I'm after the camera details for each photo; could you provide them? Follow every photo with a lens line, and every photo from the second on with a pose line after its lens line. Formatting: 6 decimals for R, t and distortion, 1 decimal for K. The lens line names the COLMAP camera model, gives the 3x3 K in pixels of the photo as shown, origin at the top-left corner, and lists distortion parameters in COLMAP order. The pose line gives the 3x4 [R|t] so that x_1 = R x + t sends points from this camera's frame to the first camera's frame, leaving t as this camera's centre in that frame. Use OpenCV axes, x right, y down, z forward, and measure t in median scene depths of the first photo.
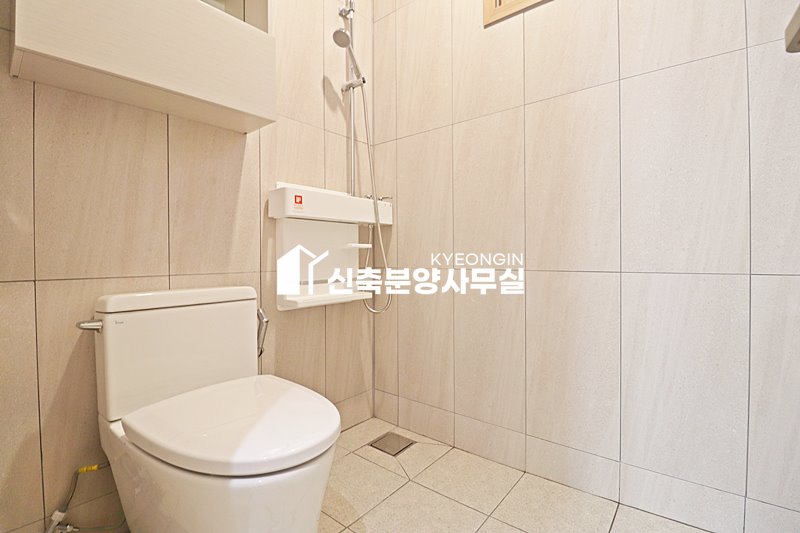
lens RADIAL K [[369.3, 0, 395.2], [0, 369.3, 270.5], [0, 0, 1]] dist [-0.003353, -0.011244]
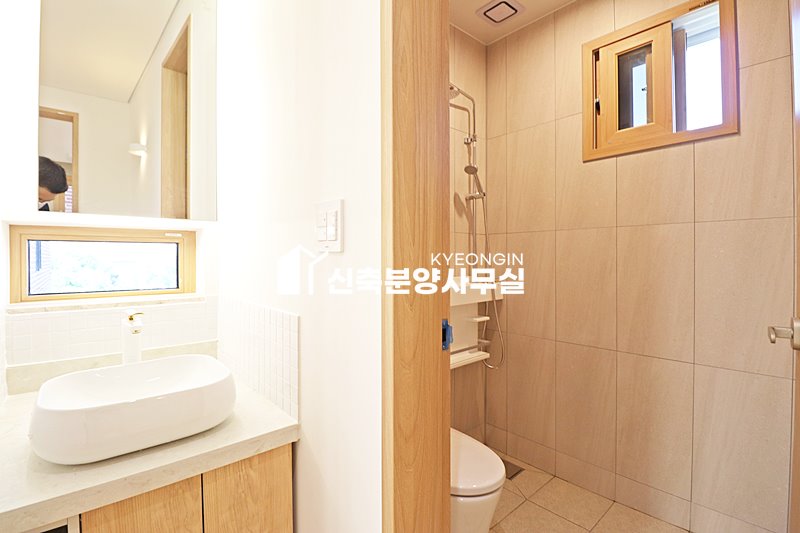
lens RADIAL K [[369.3, 0, 394.5], [0, 369.3, 270.3], [0, 0, 1]] dist [-0.003353, -0.011244]
pose [[0.986417, 0.005704, -0.164163, -0.195092], [-0.006182, 0.999978, -0.002399, -0.248752], [0.164146, 0.003381, 0.986430, -0.389941]]
